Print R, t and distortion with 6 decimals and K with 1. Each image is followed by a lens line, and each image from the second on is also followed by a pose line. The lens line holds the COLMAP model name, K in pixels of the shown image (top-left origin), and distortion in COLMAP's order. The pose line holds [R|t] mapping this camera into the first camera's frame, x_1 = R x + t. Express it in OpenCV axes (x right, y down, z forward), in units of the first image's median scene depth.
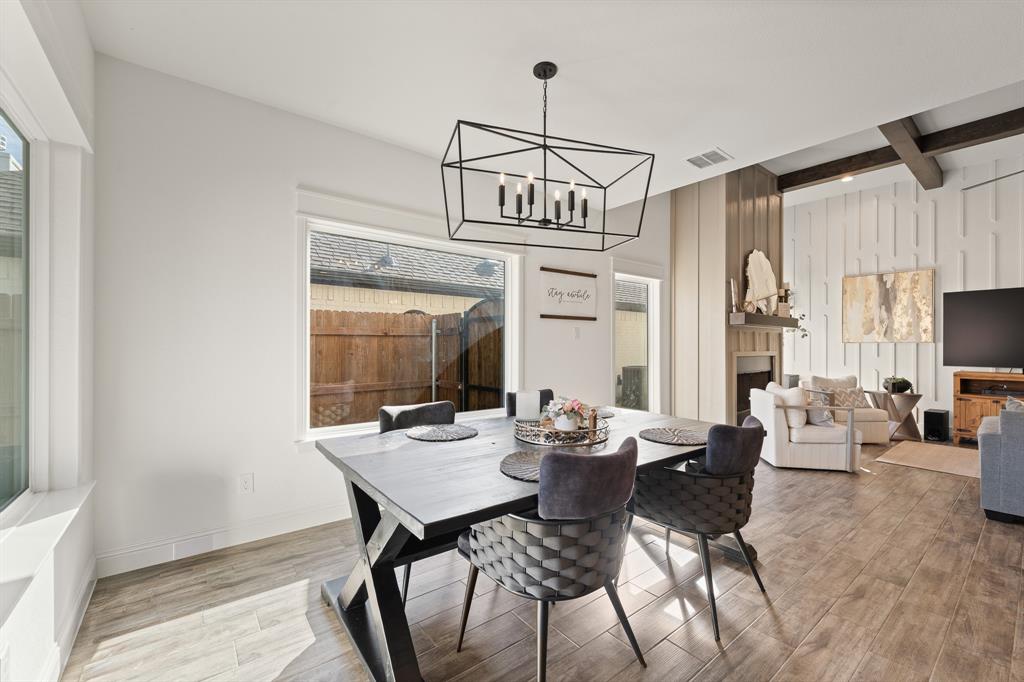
lens RADIAL K [[416.1, 0, 509.6], [0, 416.1, 342.4], [0, 0, 1]] dist [-0.001432, 0.000312]
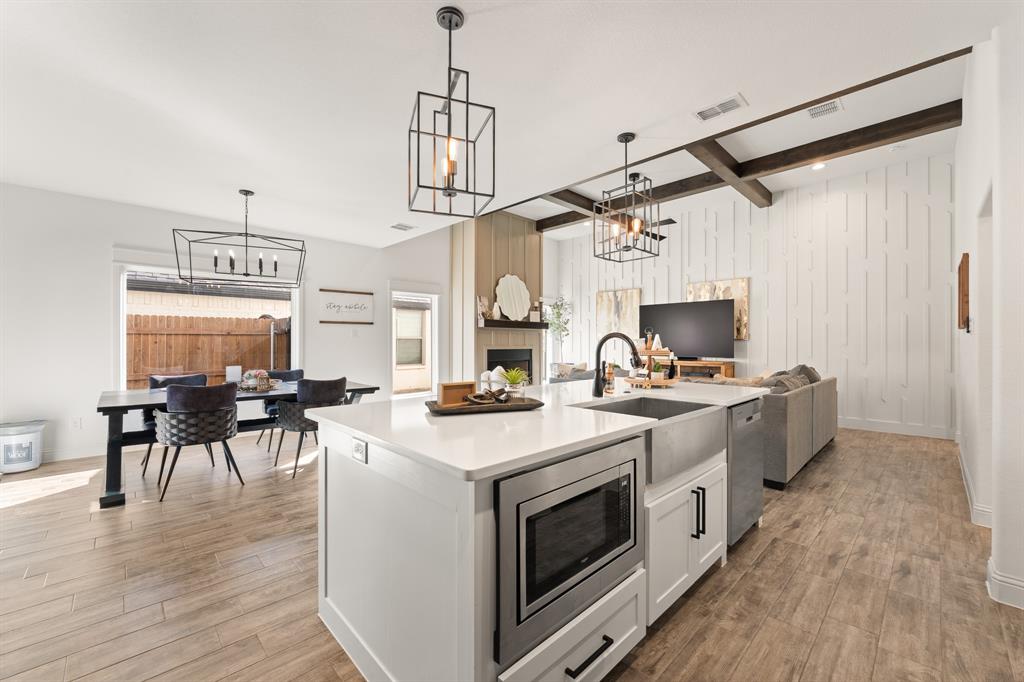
lens RADIAL K [[416.1, 0, 520.2], [0, 416.1, 340.7], [0, 0, 1]] dist [-0.001432, 0.000312]
pose [[0.994658, -0.000807, 0.103219, 0.550306], [0.000465, 0.999994, 0.003338, -0.000723], [-0.103222, -0.003272, 0.994653, -0.480513]]
